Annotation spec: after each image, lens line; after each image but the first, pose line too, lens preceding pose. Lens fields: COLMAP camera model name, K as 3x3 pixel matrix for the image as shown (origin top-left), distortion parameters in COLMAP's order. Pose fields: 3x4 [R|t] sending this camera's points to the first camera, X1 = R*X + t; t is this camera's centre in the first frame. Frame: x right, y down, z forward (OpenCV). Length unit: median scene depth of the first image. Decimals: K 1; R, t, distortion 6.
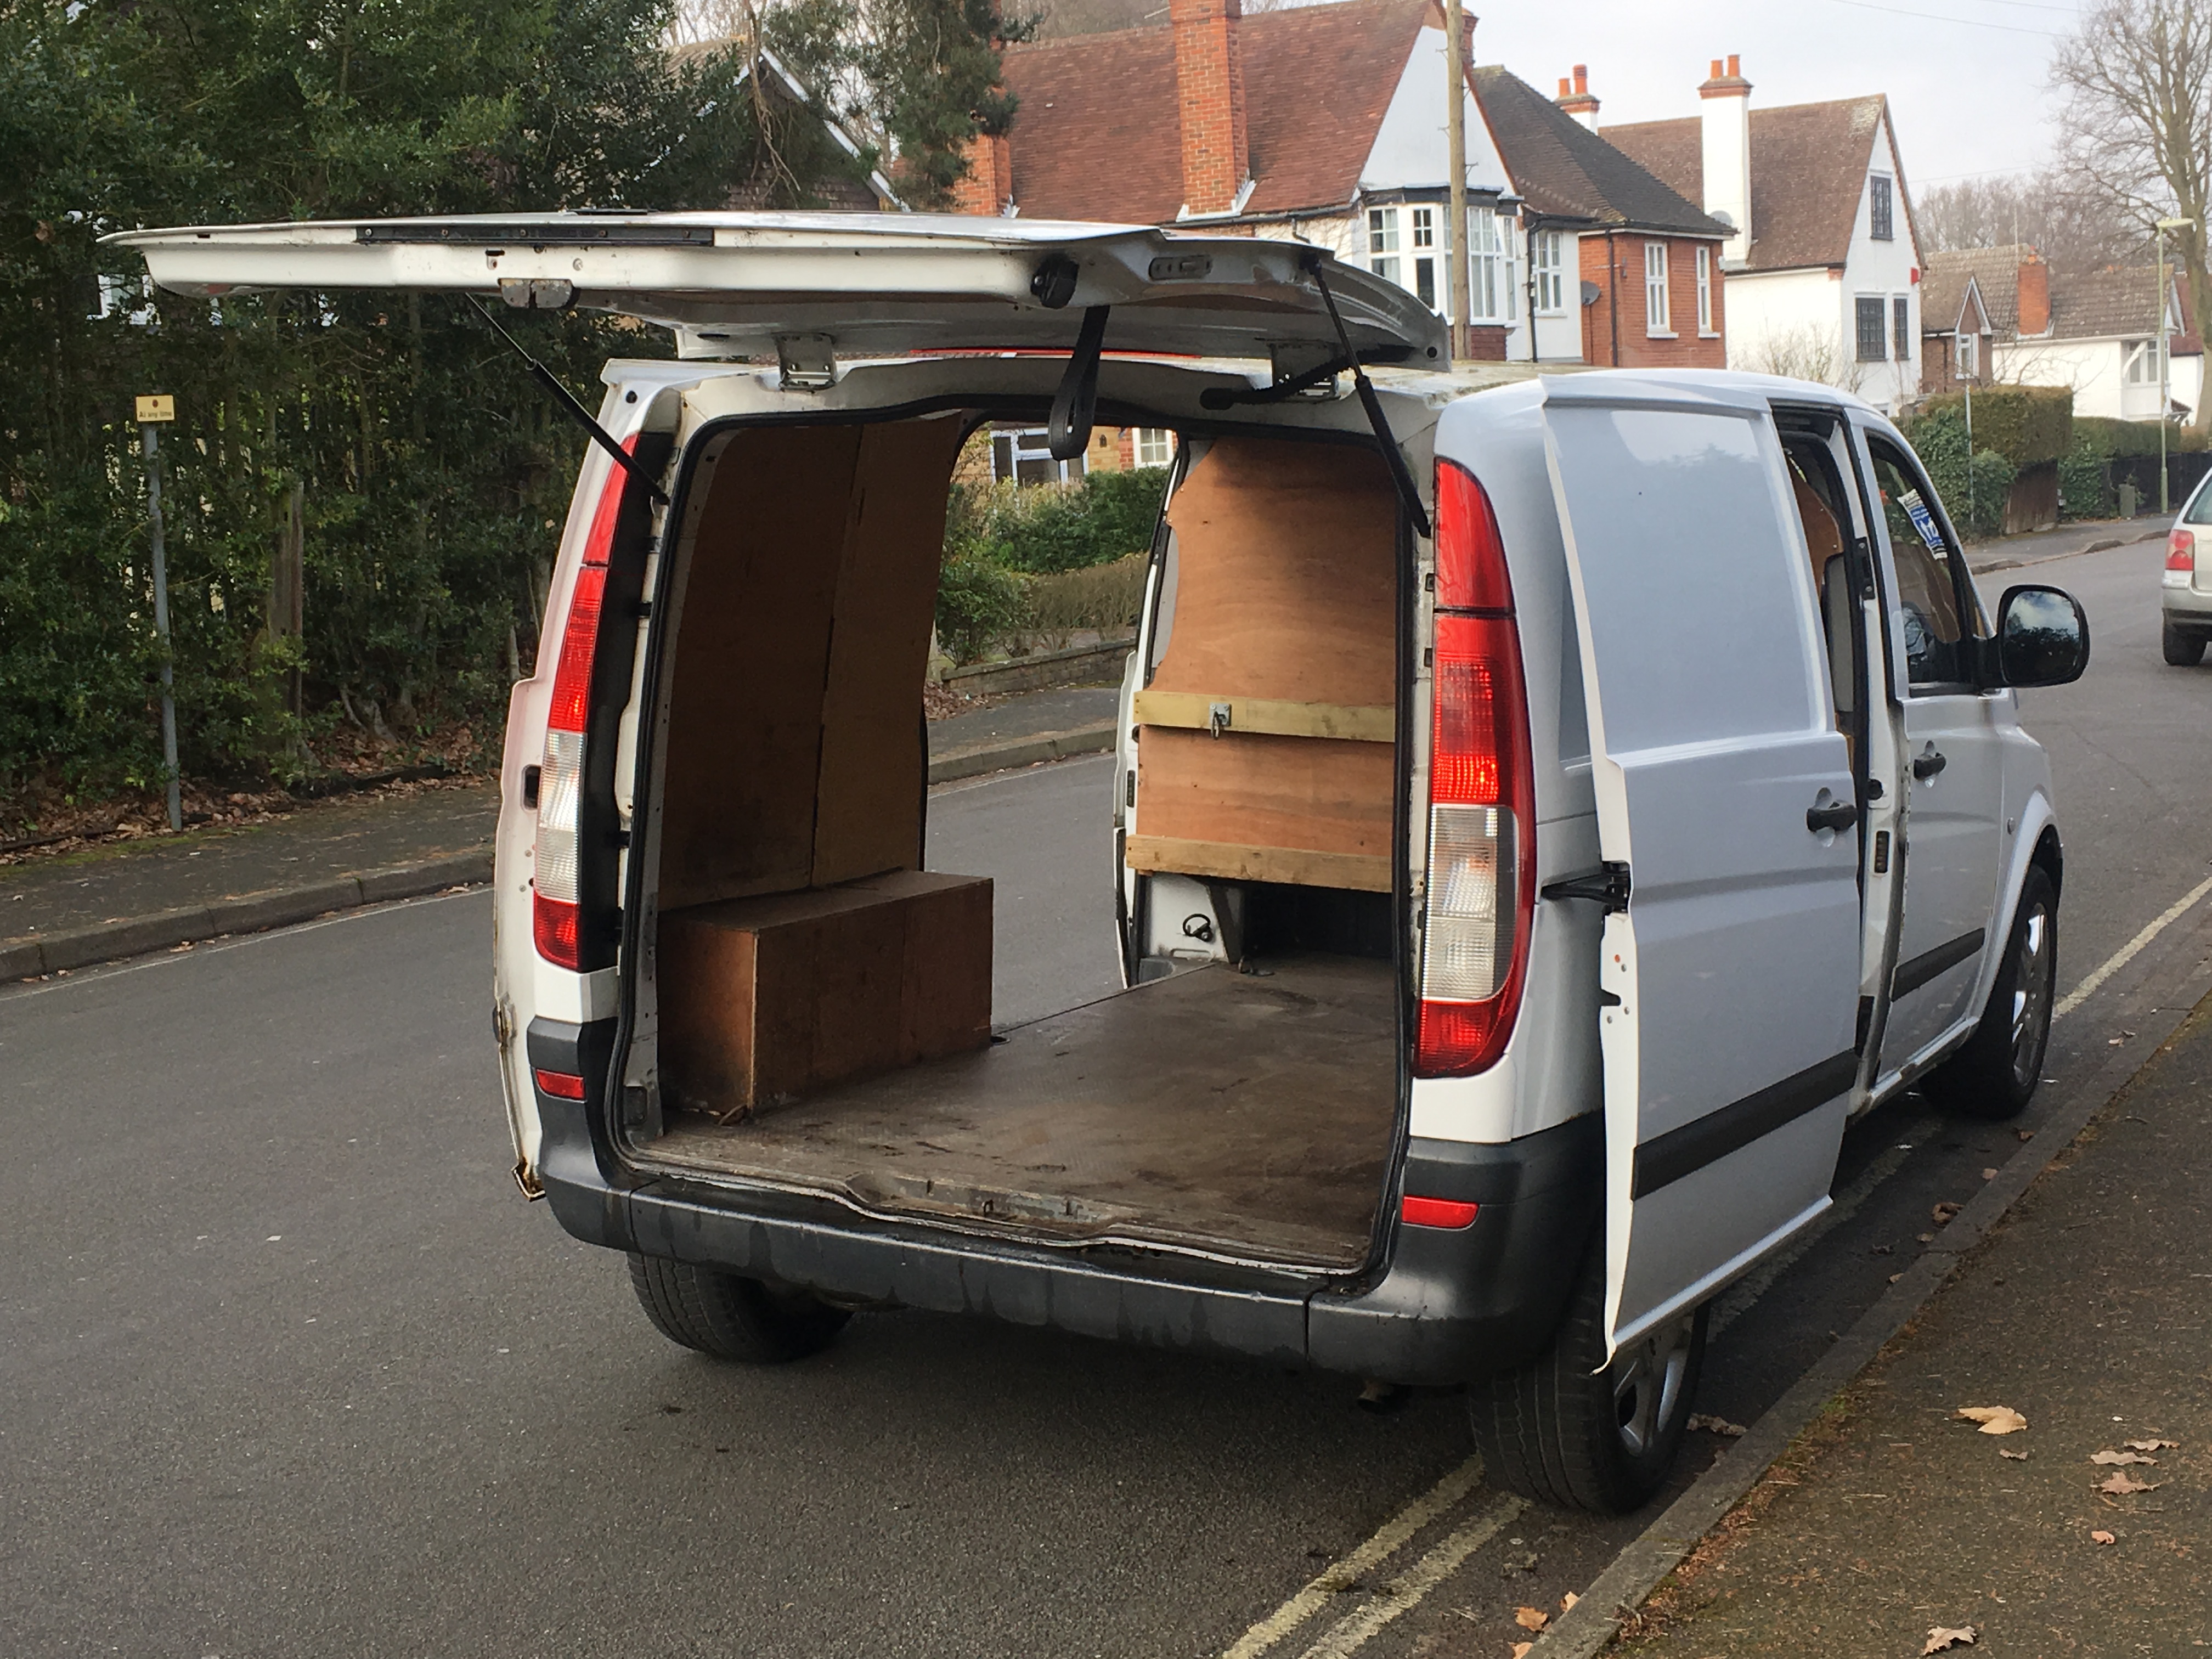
lens RADIAL K [[3149.4, 0, 1080.5], [0, 3149.4, 857.6], [0, 0, 1]] dist [0.055180, 0.000000]
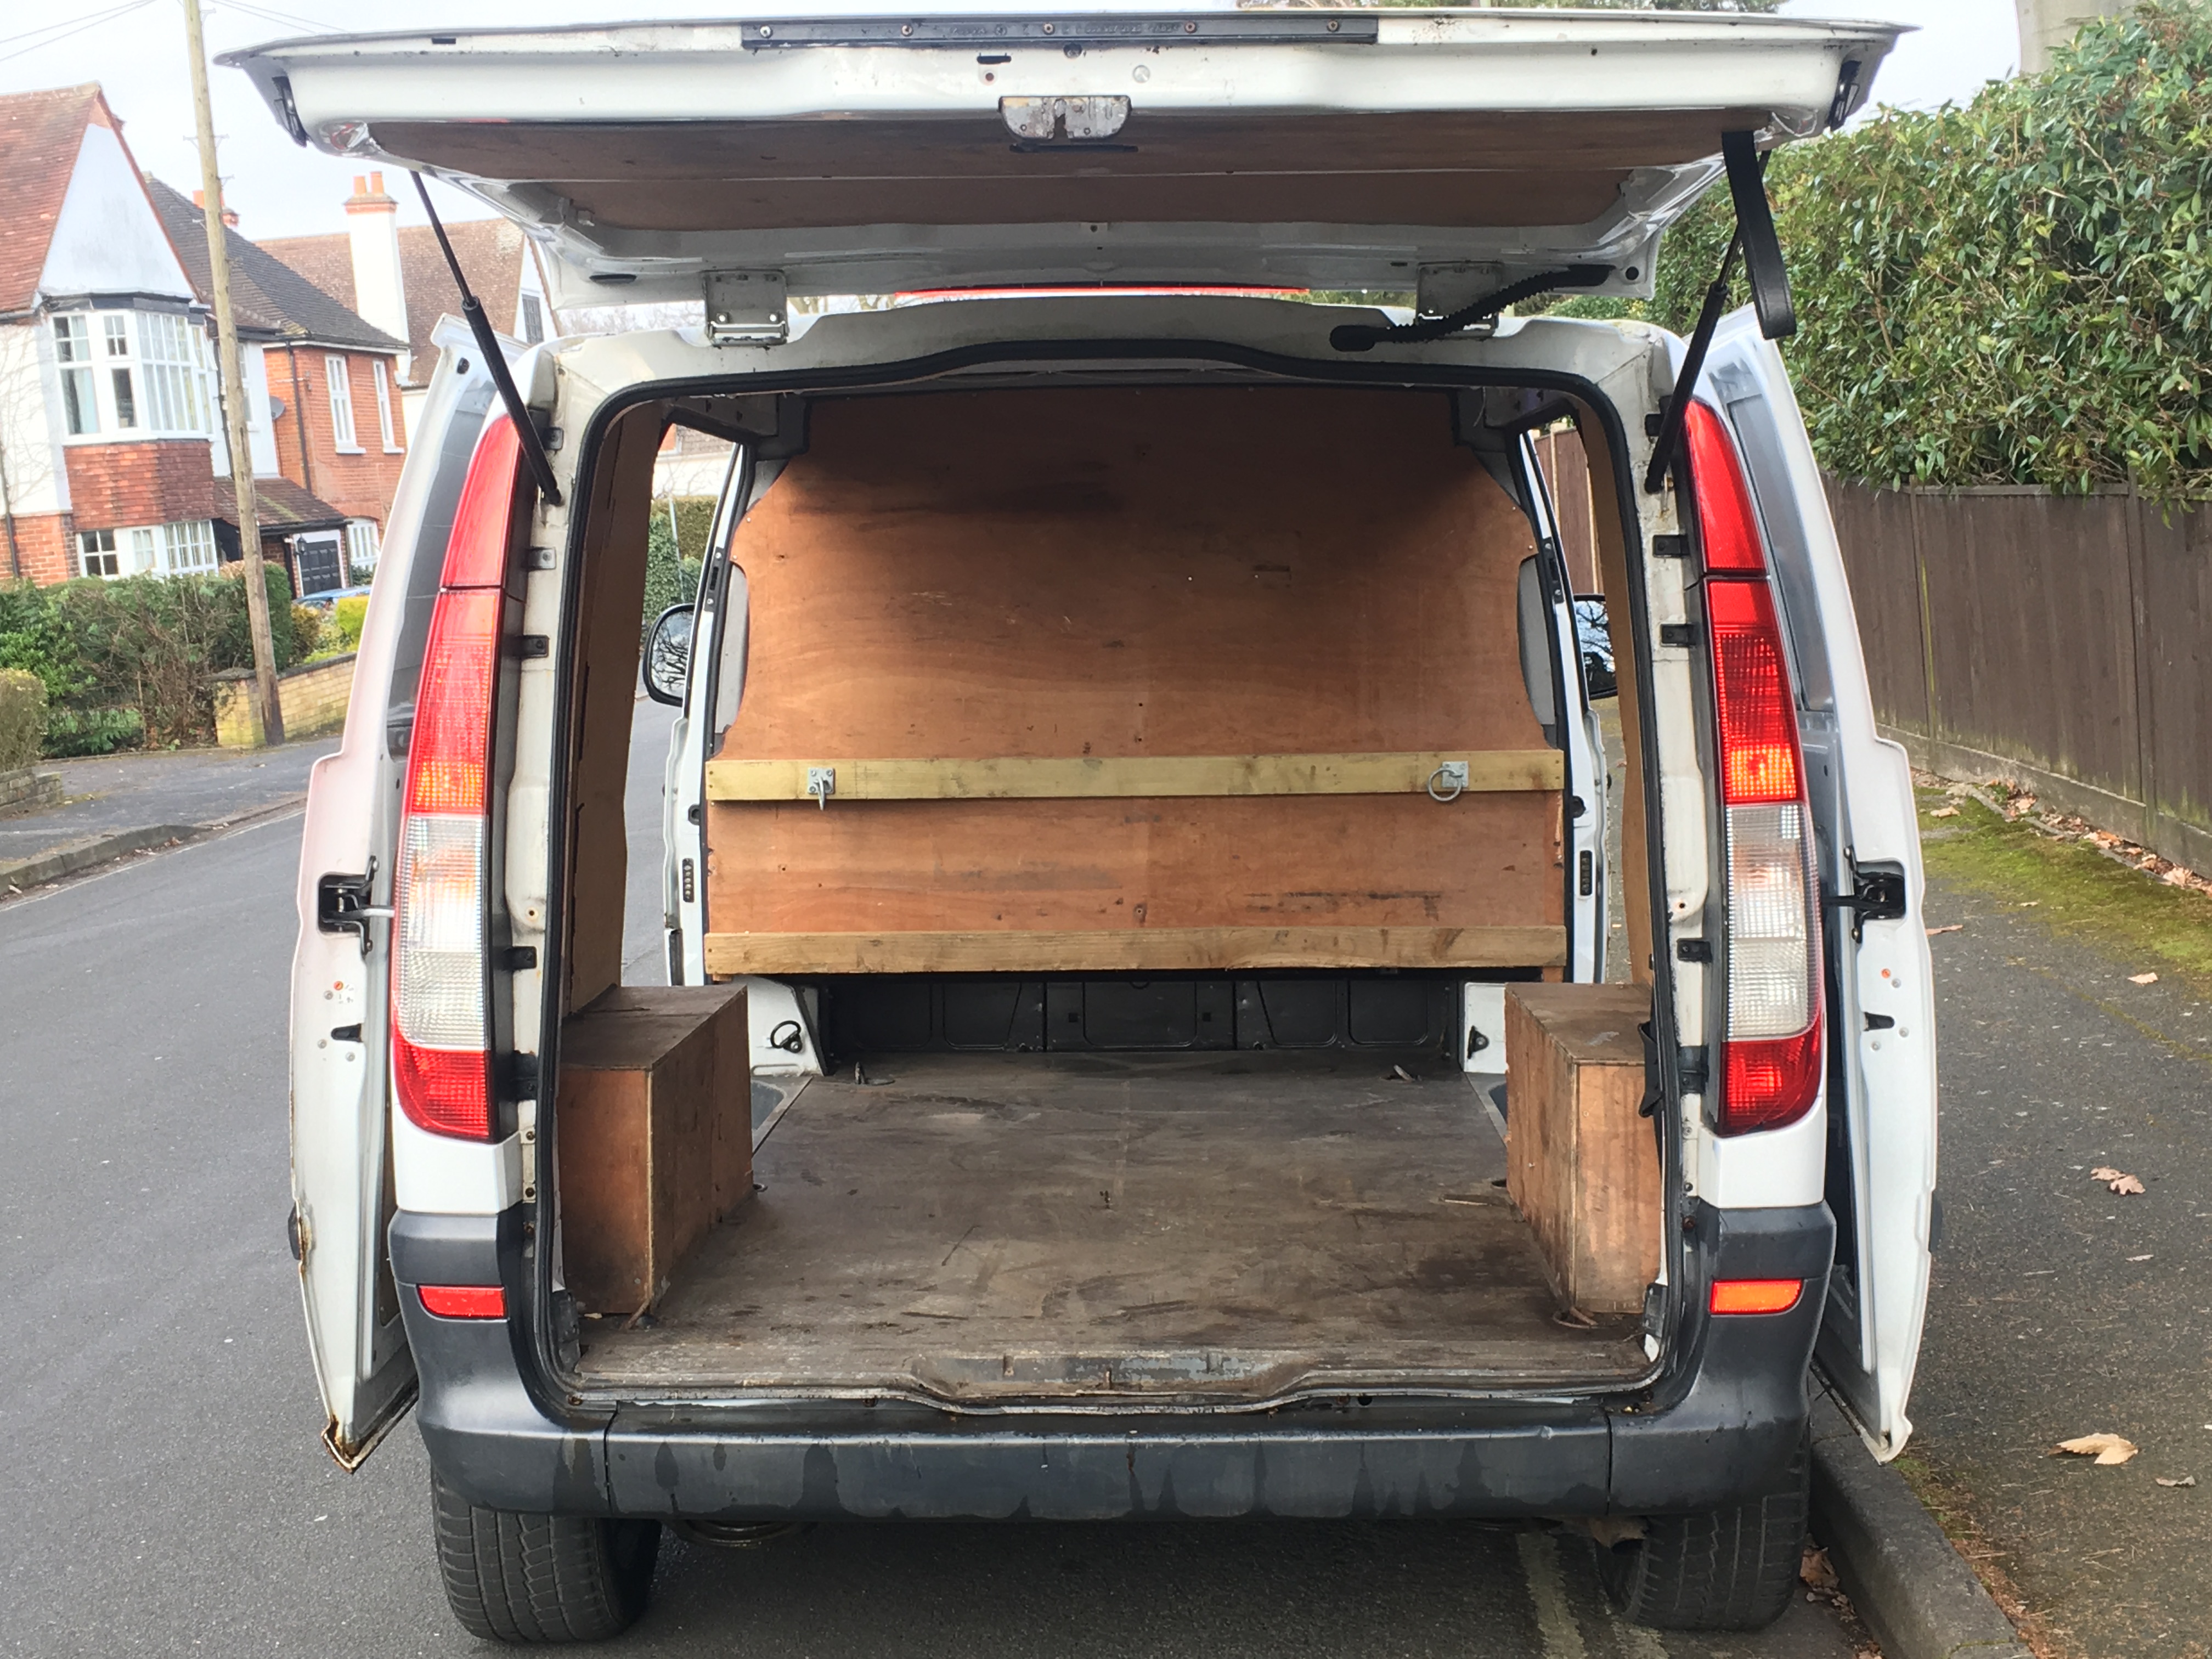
lens RADIAL K [[3149.4, 0, 1112.4], [0, 3149.4, 843.3], [0, 0, 1]] dist [0.055180, 0.000000]
pose [[0.898624, -0.074358, 0.432371, -0.252484], [0.093529, 0.995346, -0.023211, -0.001808], [-0.428633, 0.061297, 0.901397, 0.203643]]
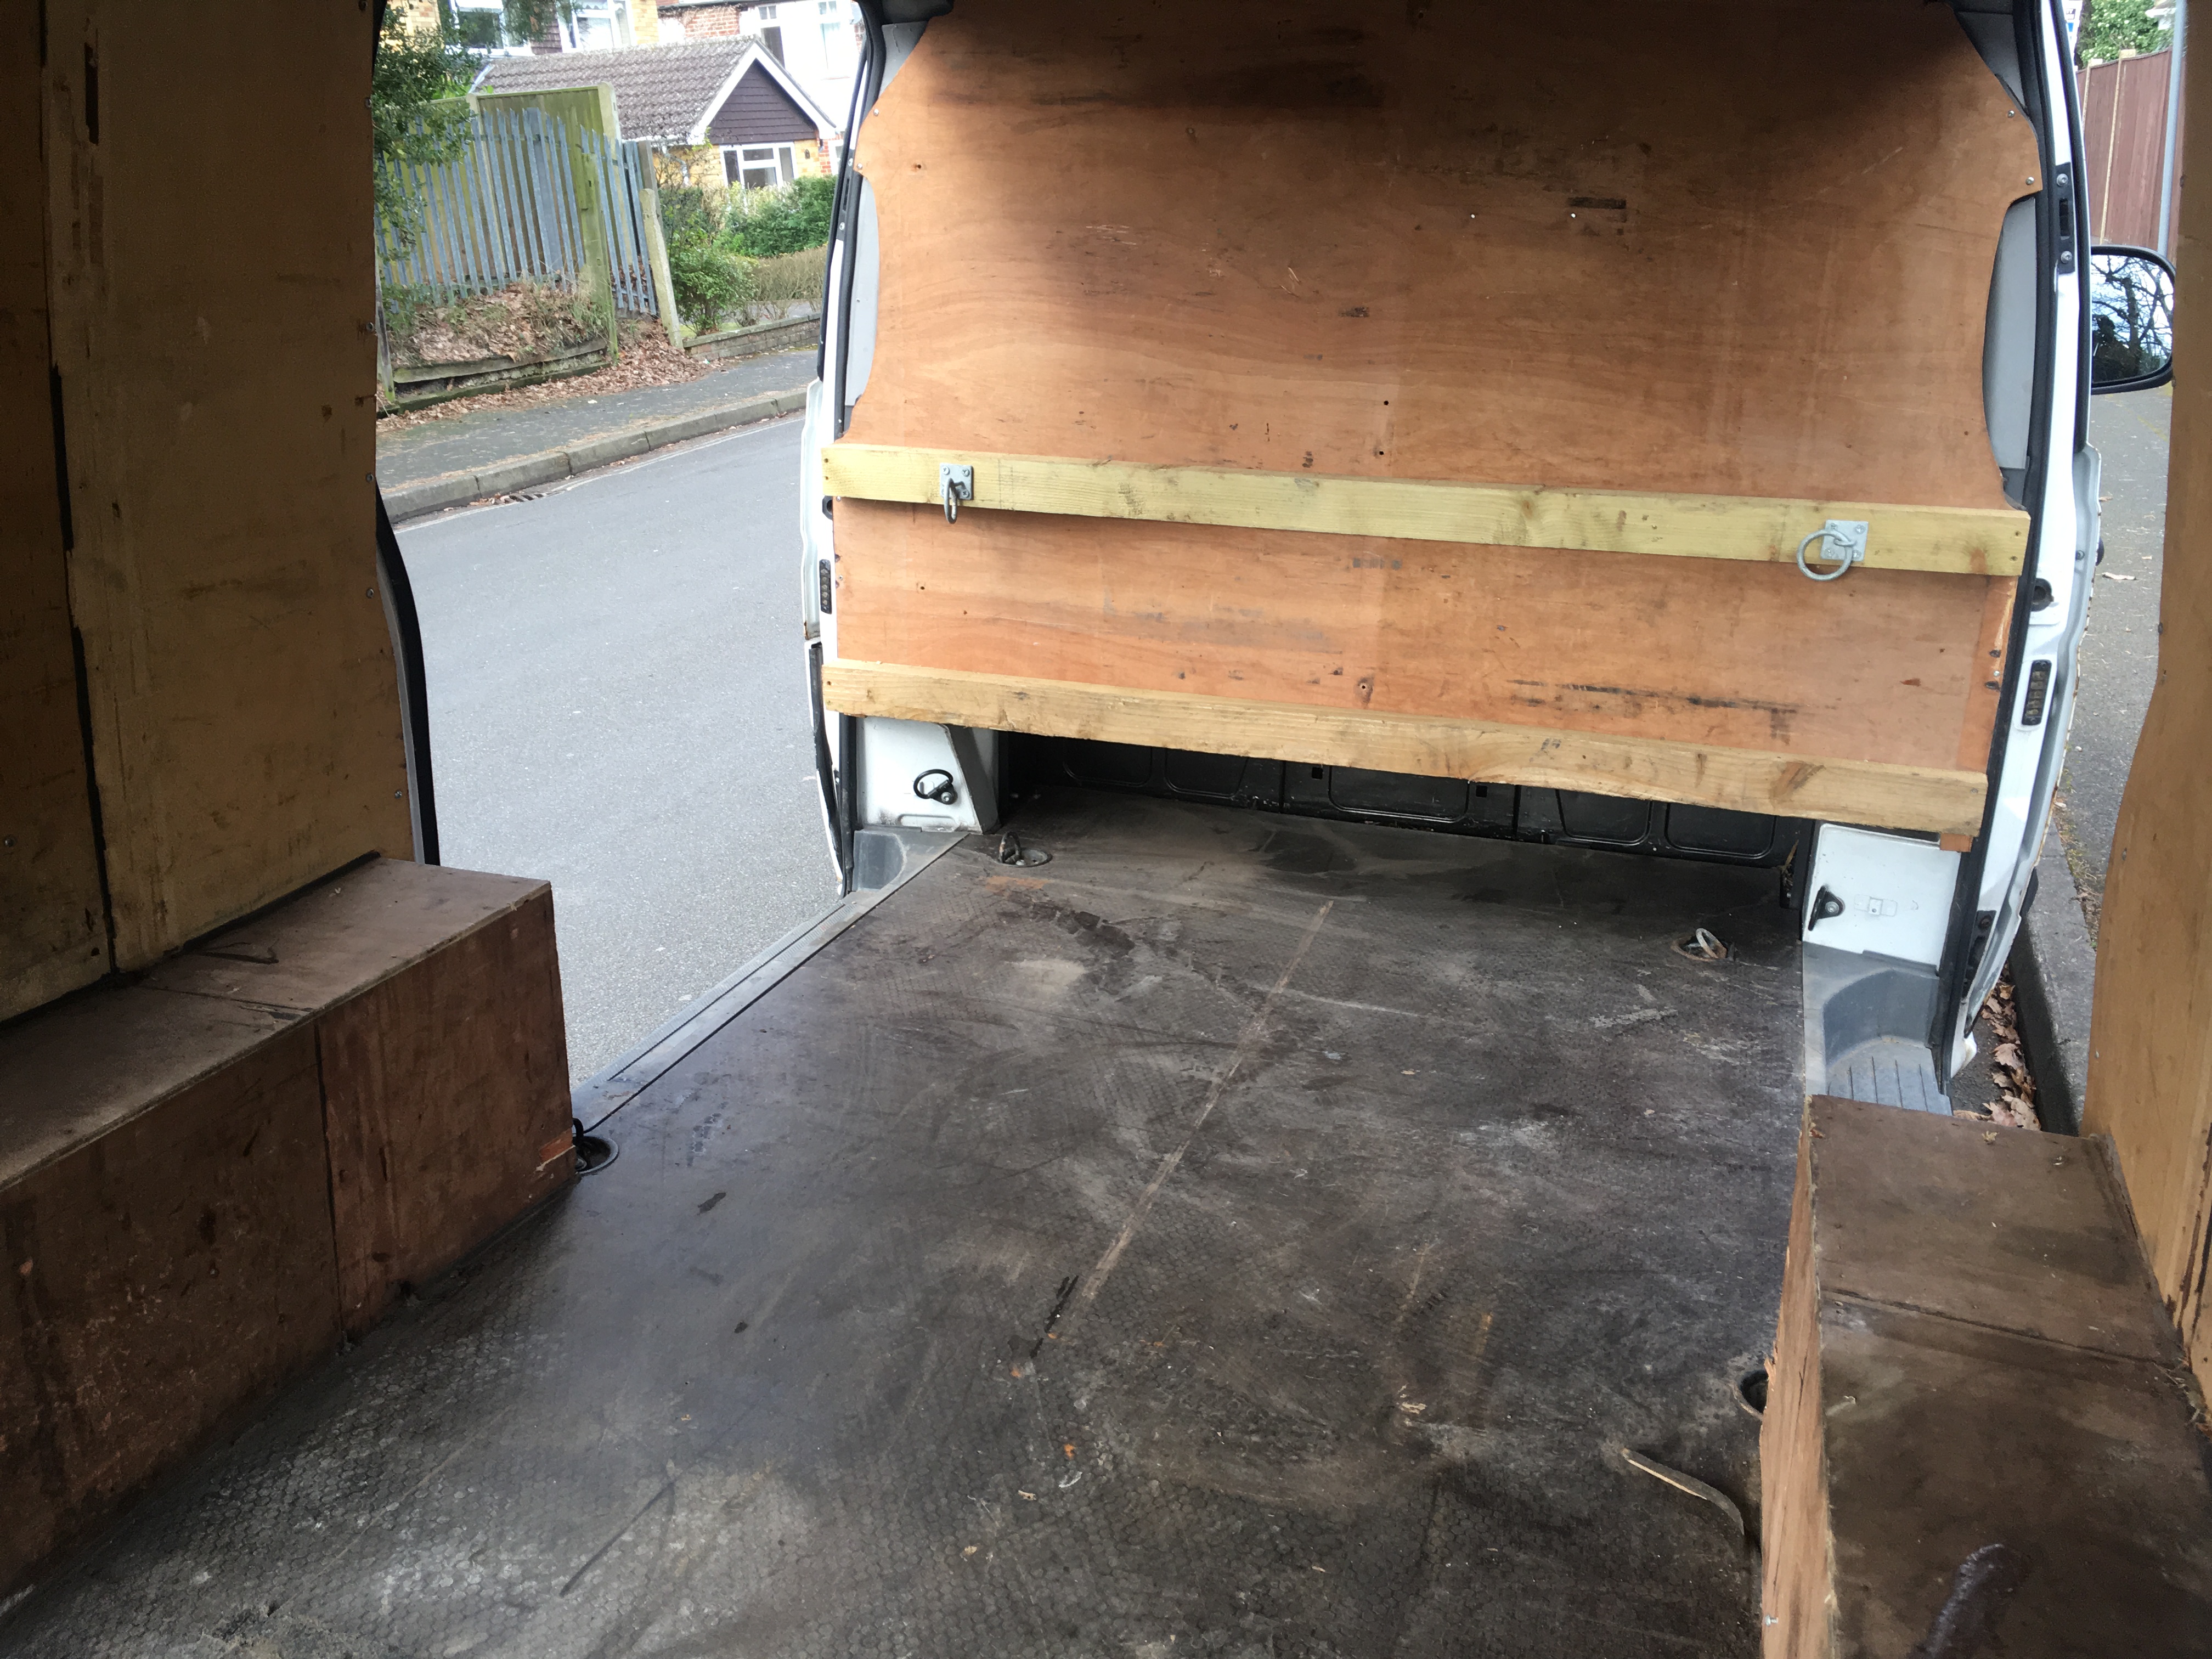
lens RADIAL K [[1901.2, 0, 1103.9], [0, 1901.2, 832.2], [0, 0, 1]] dist [0.071408, -0.080695]
pose [[0.988852, -0.059918, 0.136315, 0.016626], [0.031167, 0.978474, 0.204002, -0.053876], [-0.145604, -0.197479, 0.969434, 0.602297]]
